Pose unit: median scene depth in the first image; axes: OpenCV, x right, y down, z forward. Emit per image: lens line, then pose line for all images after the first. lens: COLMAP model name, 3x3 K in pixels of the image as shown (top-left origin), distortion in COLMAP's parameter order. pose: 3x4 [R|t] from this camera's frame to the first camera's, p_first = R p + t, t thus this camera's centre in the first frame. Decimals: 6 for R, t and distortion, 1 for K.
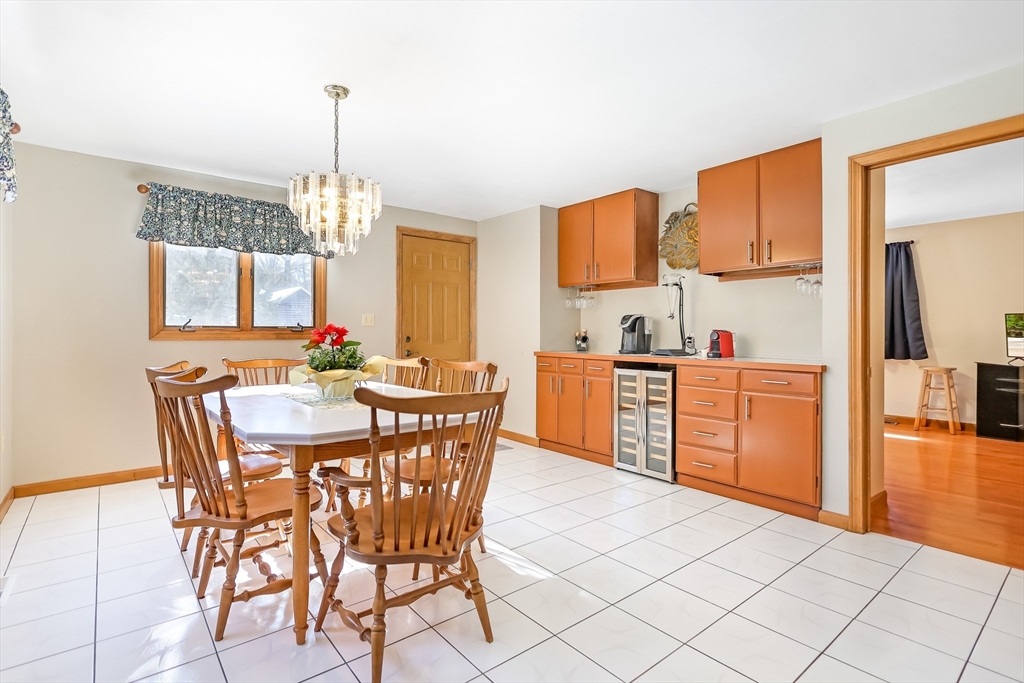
lens RADIAL K [[497.5, 0, 511.8], [0, 497.5, 334.4], [0, 0, 1]] dist [0.004699, 0.000549]
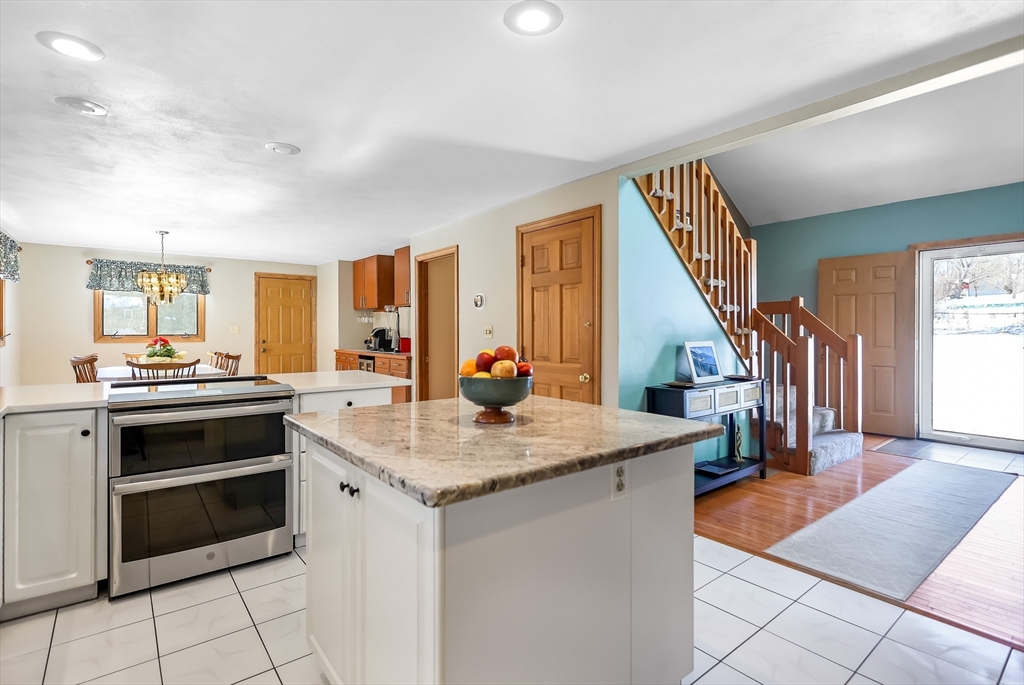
lens RADIAL K [[497.5, 0, 513.9], [0, 497.5, 334.3], [0, 0, 1]] dist [0.004699, 0.000549]
pose [[0.999899, 0.000791, -0.014162, 0.819402], [-0.000736, 0.999992, 0.003941, -0.027454], [0.014165, -0.003930, 0.999892, -0.793507]]
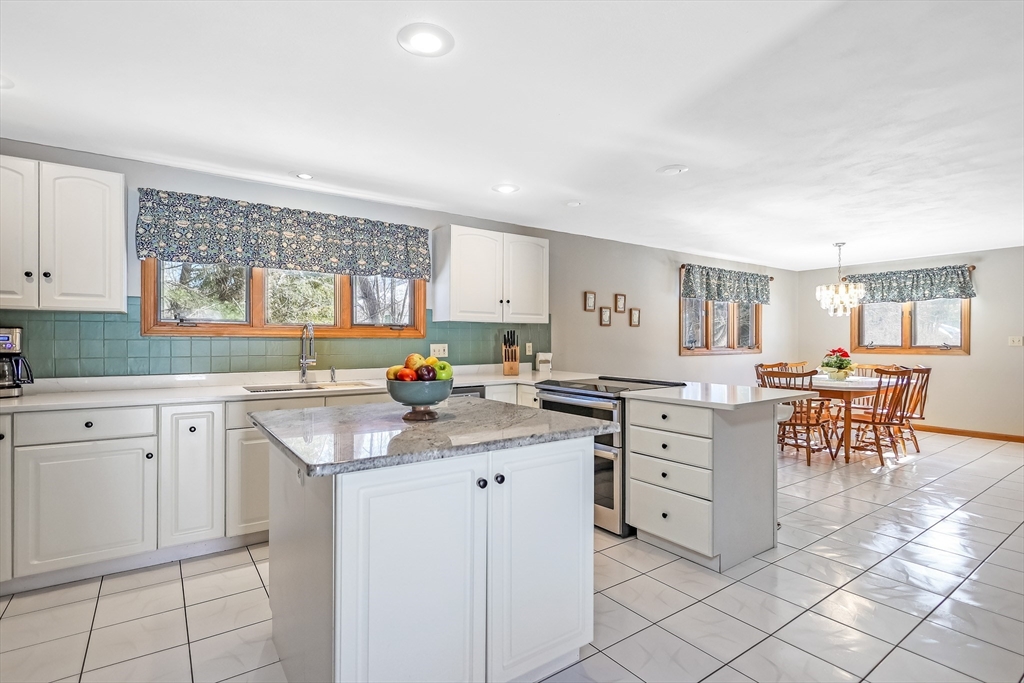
lens RADIAL K [[497.5, 0, 506.5], [0, 497.5, 337.2], [0, 0, 1]] dist [0.004699, 0.000549]
pose [[-0.081994, -0.003043, -0.996628, 1.321727], [-0.006771, 0.999974, -0.002496, -0.033790], [0.996610, 0.006544, -0.082012, -0.208143]]
